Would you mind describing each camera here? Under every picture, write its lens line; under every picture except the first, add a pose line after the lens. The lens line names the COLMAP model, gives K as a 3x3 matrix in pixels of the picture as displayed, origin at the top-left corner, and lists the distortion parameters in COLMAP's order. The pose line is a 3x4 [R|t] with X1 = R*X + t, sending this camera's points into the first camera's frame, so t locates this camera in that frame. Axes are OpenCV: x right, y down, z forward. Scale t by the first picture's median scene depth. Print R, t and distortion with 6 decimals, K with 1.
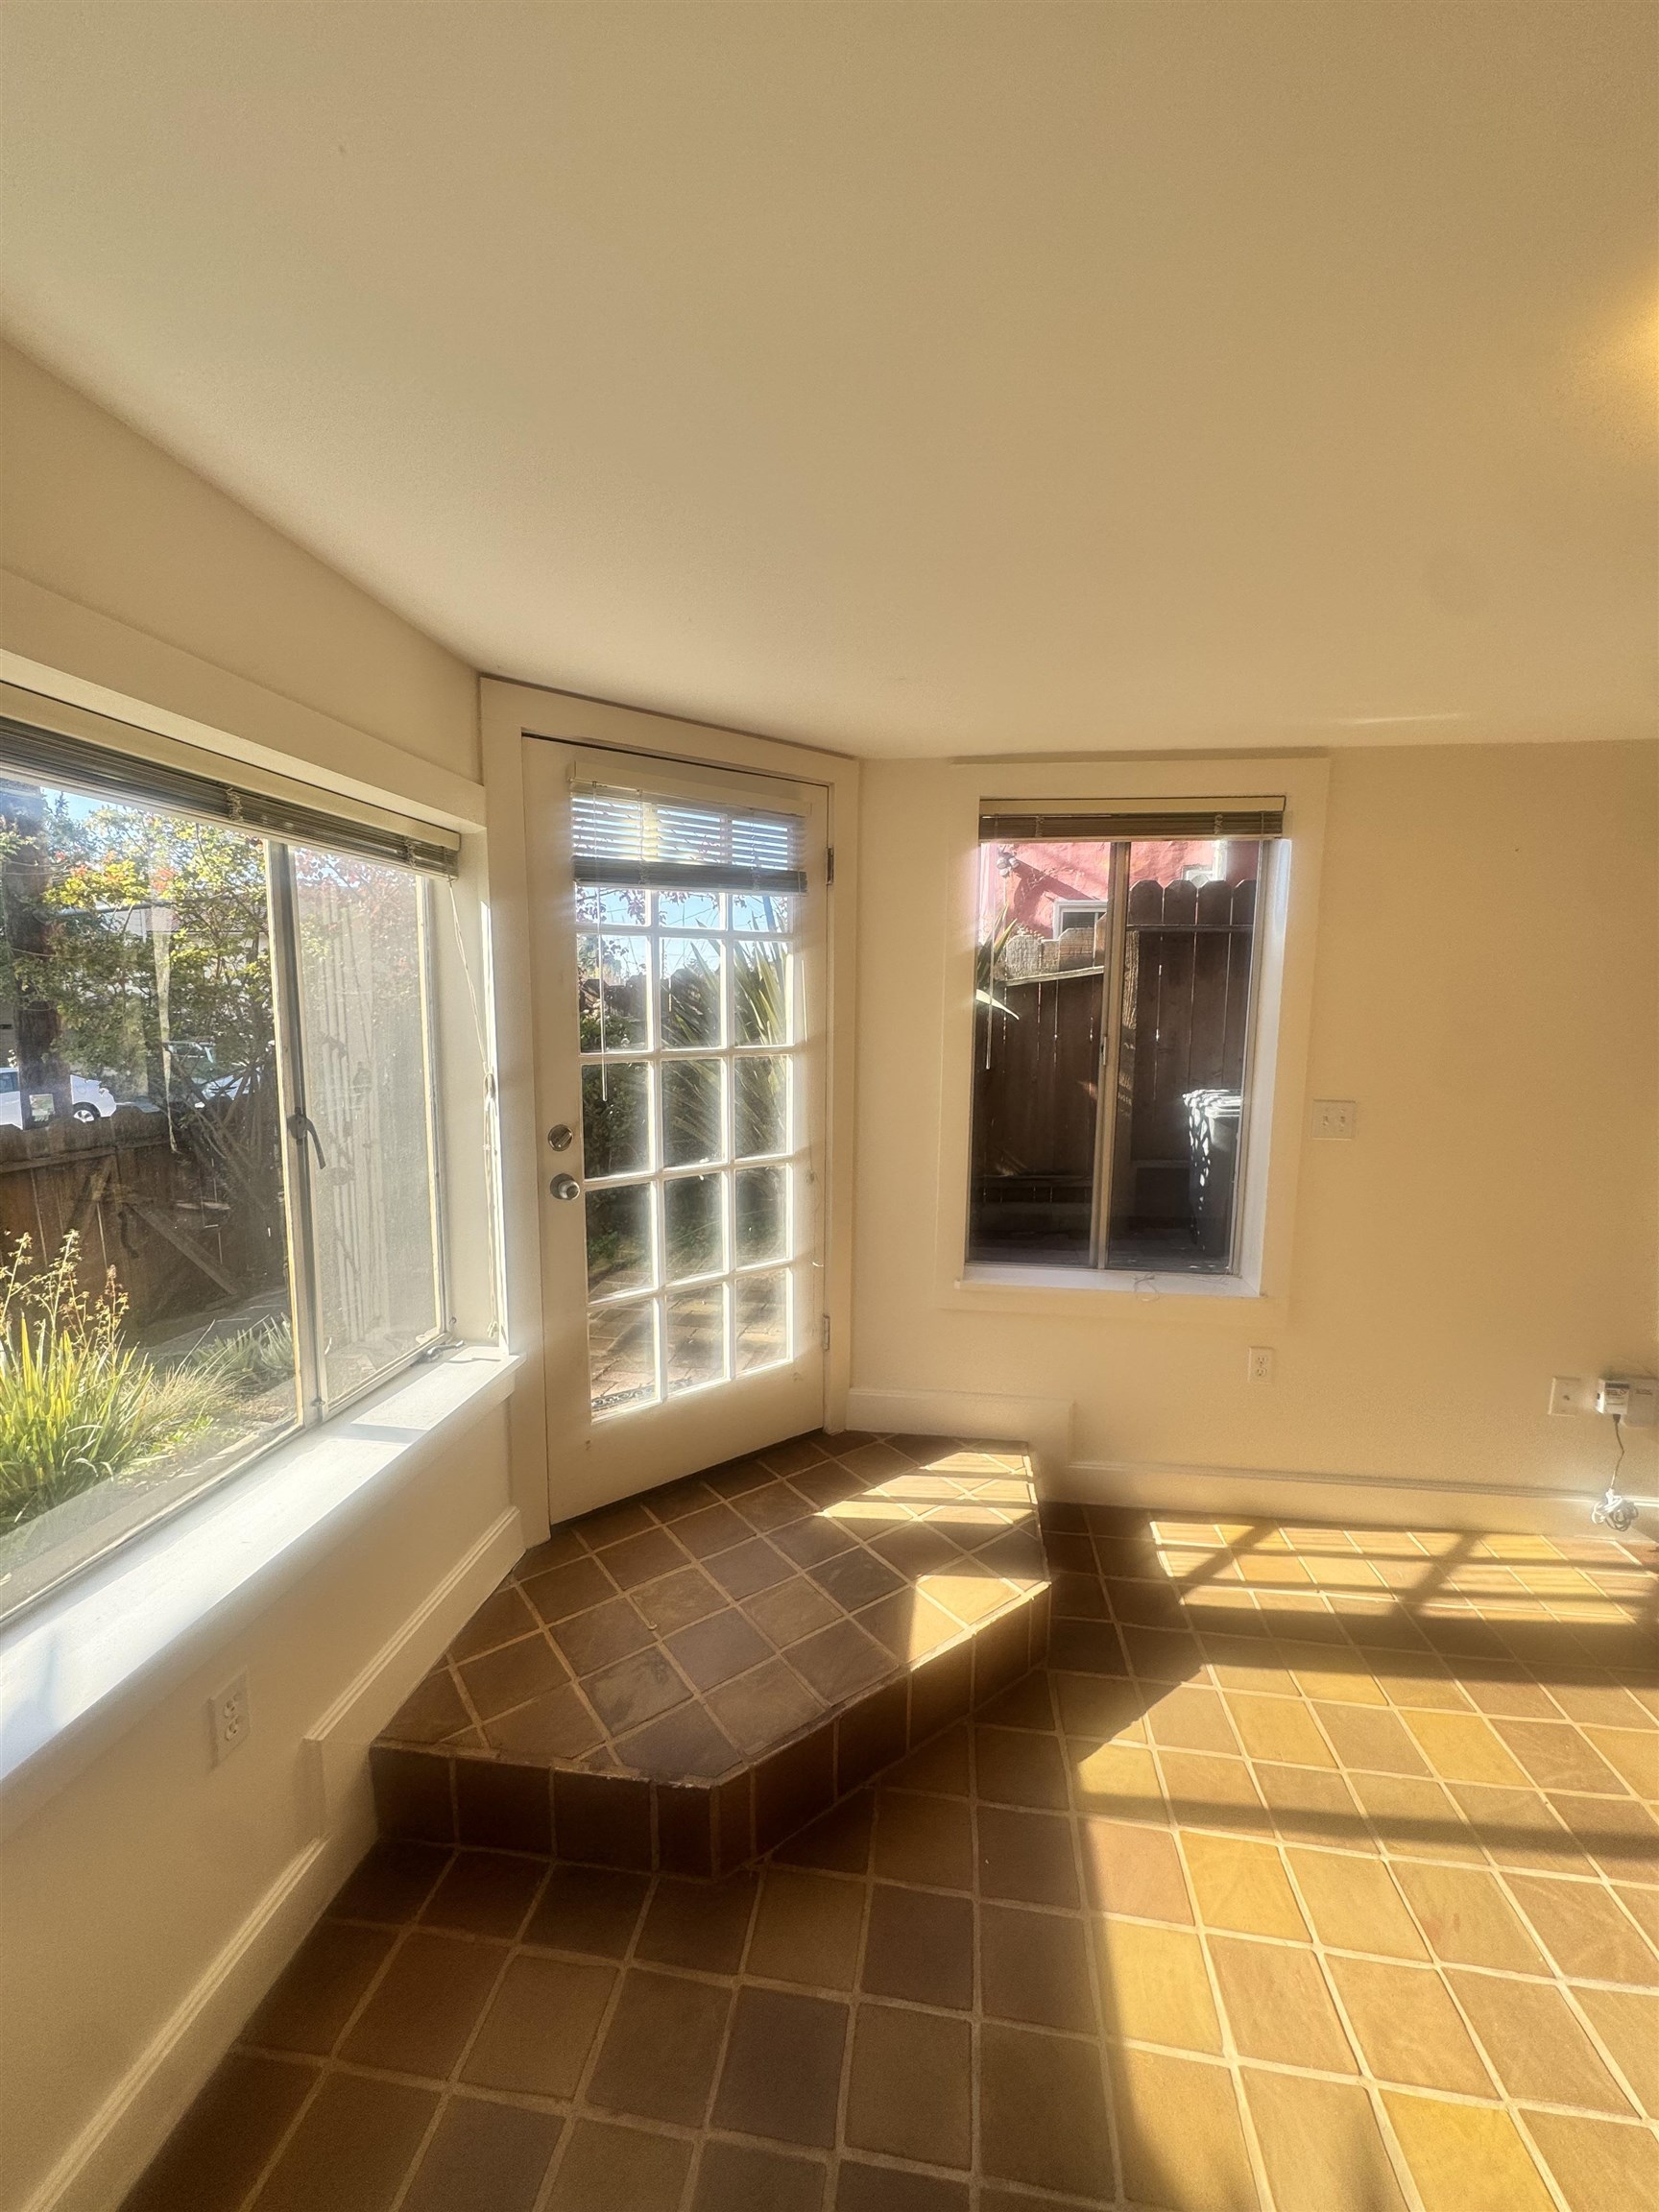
lens RADIAL K [[879.0, 0, 829.6], [0, 879.0, 1104.0], [0, 0, 1]] dist [-0.003006, 0.000119]
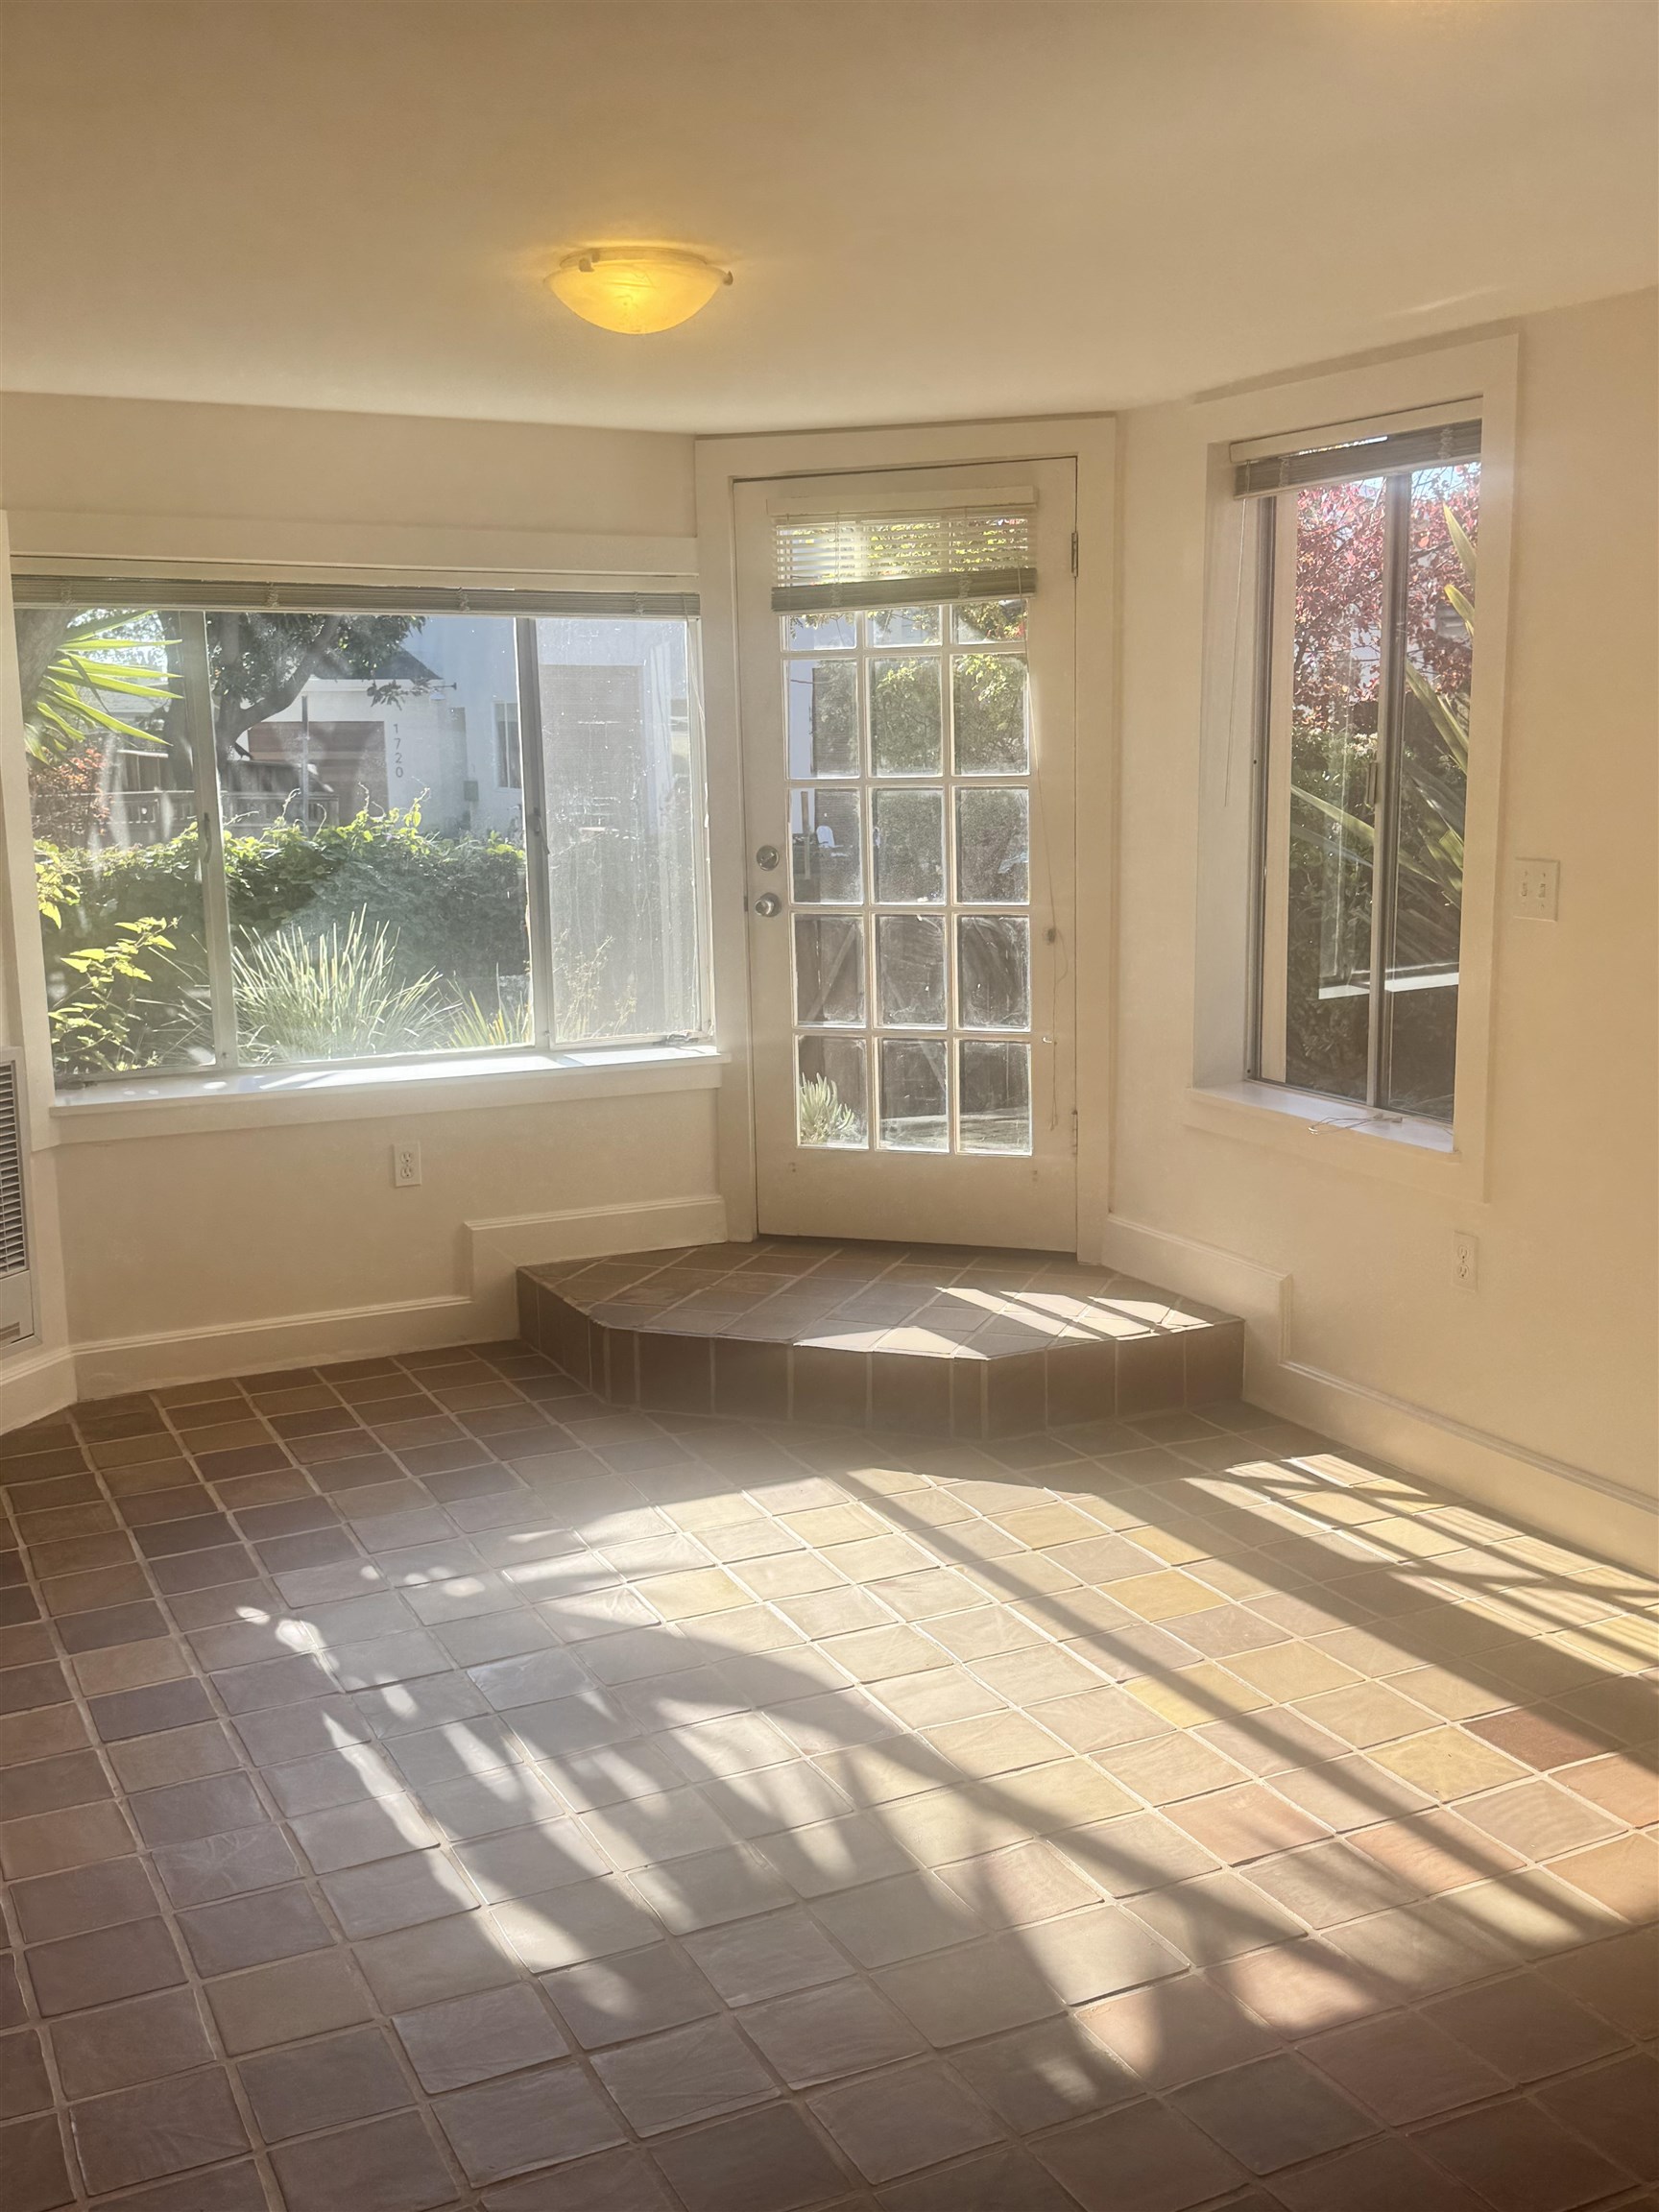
lens RADIAL K [[2204.1, 0, 829.5], [0, 2204.1, 1106.0], [0, 0, 1]] dist [0.121598, -0.006010]
pose [[0.550338, 0.127578, -0.825138, 1.790336], [-0.079707, 0.991772, 0.100179, 0.056925], [0.831129, 0.010637, 0.555978, -0.375318]]
